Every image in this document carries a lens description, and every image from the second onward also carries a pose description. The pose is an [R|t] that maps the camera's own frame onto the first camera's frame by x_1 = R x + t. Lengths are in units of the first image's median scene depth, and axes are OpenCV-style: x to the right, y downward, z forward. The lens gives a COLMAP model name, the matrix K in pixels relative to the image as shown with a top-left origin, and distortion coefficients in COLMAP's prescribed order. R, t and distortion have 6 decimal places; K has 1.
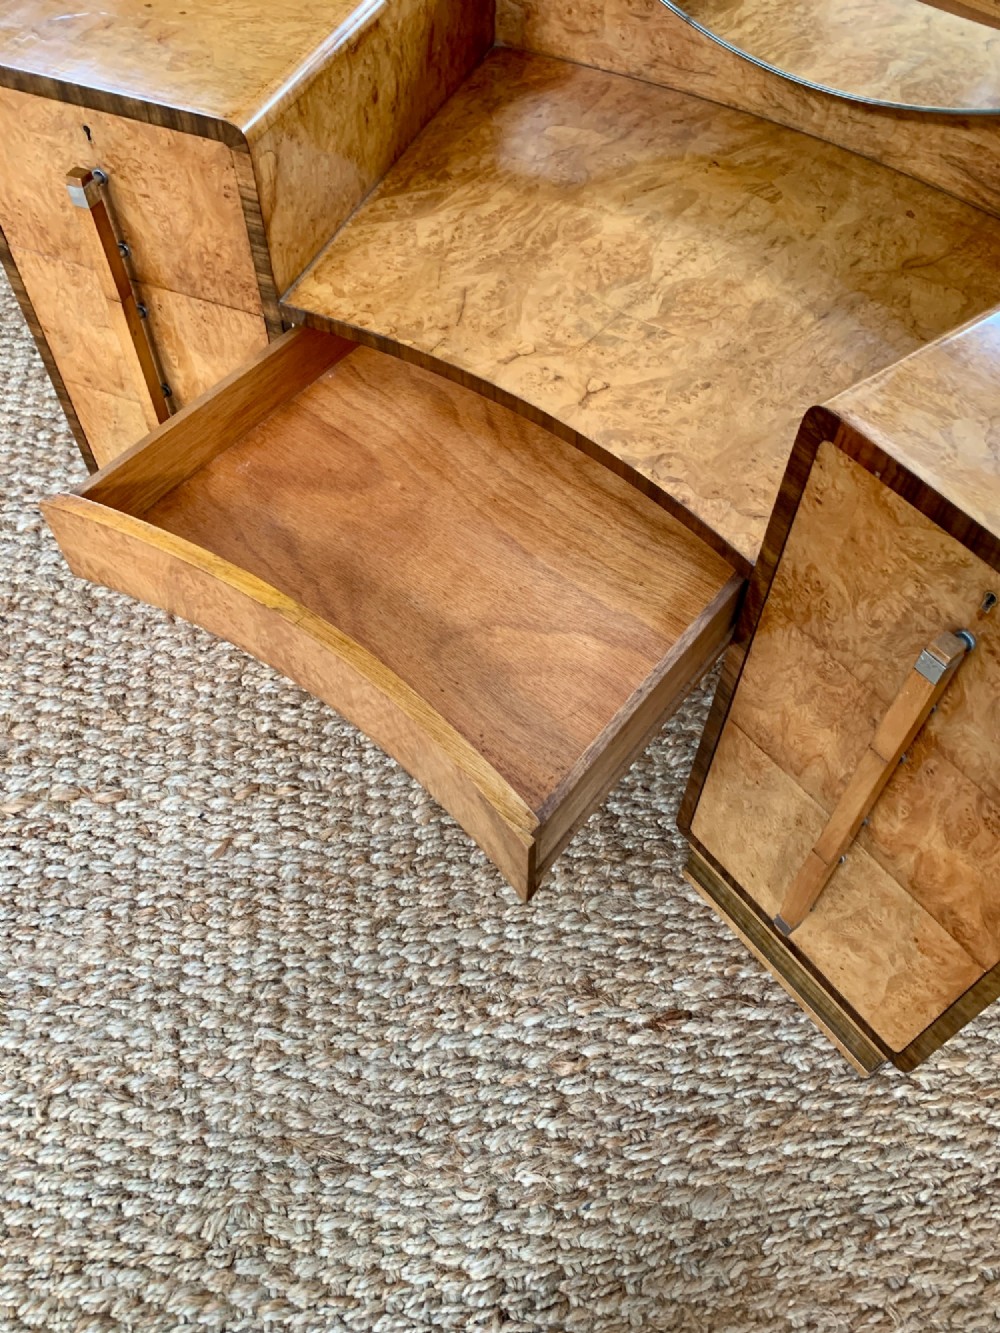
lens RADIAL K [[1088.8, 0, 502.2], [0, 1088.8, 656.3], [0, 0, 1]] dist [0.024641, -0.025450]
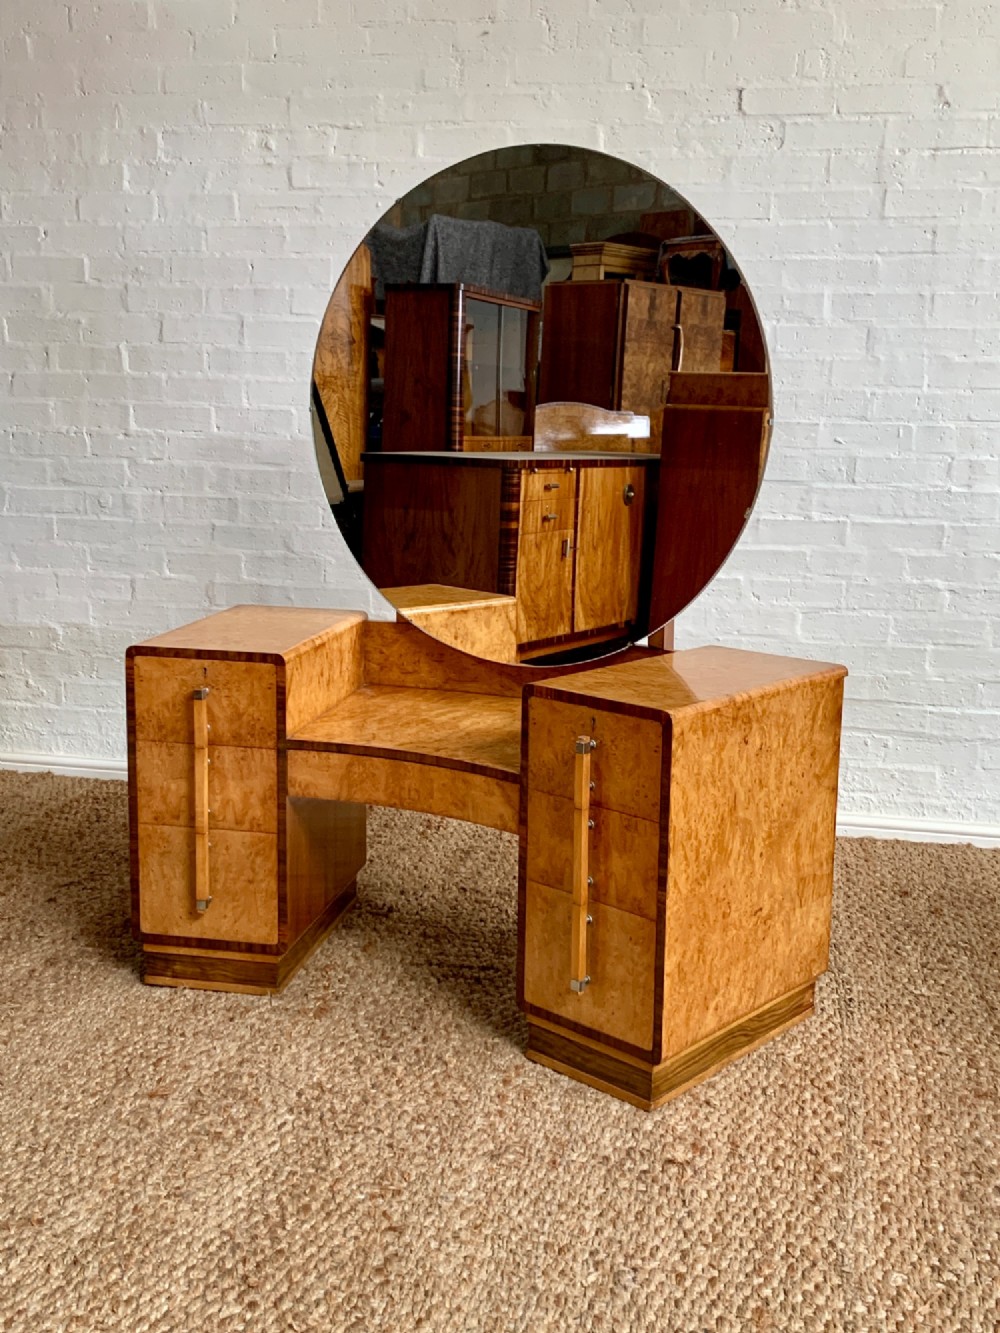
lens RADIAL K [[1427.9, 0, 503.6], [0, 1427.9, 649.4], [0, 0, 1]] dist [0.109171, 0.000000]
pose [[0.981588, -0.029015, 0.188796, -0.318233], [0.151935, 0.717626, -0.679653, 1.532844], [-0.115765, 0.695824, 0.708822, -1.154971]]
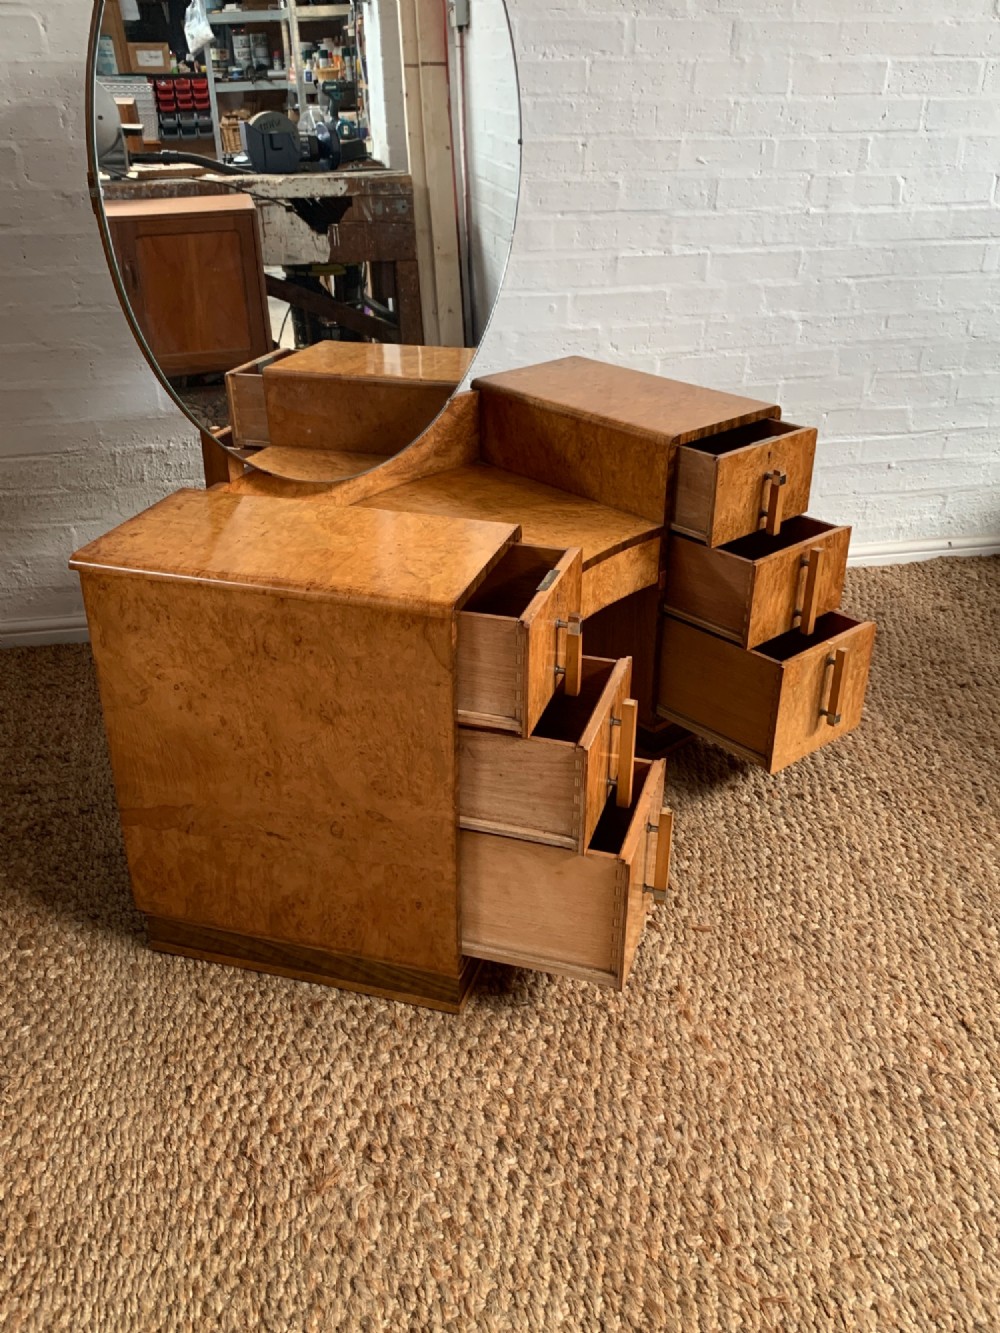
lens RADIAL K [[1197.9, 0, 511.4], [0, 1197.9, 678.7], [0, 0, 1]] dist [0.076087, -0.160171]
pose [[0.806391, -0.283365, 0.519074, -0.901613], [0.485119, 0.818945, -0.306575, 0.337097], [-0.338221, 0.499032, 0.797856, -0.449975]]
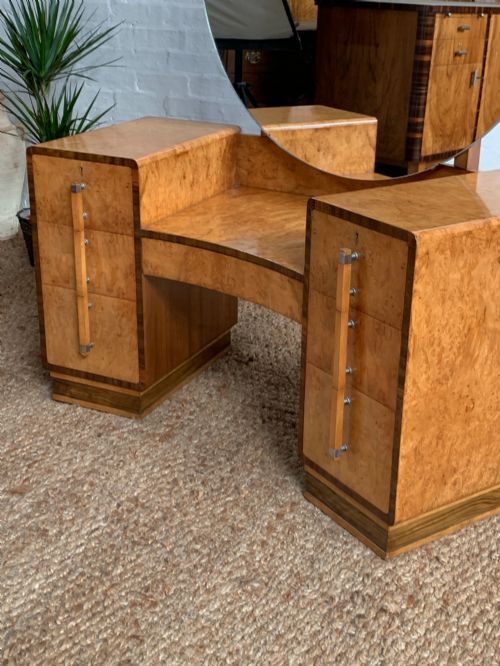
lens RADIAL K [[923.2, 0, 256.0], [0, 923.2, 322.5], [0, 0, 1]] dist [0.119934, 0.000000]
pose [[0.998551, 0.024954, -0.047681, 0.191404], [-0.046989, 0.836167, -0.546459, 1.106386], [0.026233, 0.547908, 0.836127, -0.760332]]
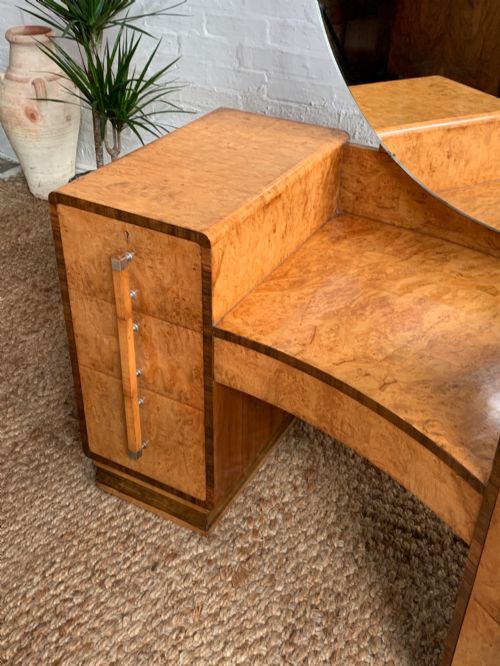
lens RADIAL K [[753.5, 0, 247.8], [0, 753.5, 324.4], [0, 0, 1]] dist [0.047870, 0.000000]
pose [[0.992683, 0.069663, -0.098626, -0.024701], [-0.101078, 0.926240, -0.363130, 0.123212], [0.066054, 0.370442, 0.926504, -0.153025]]
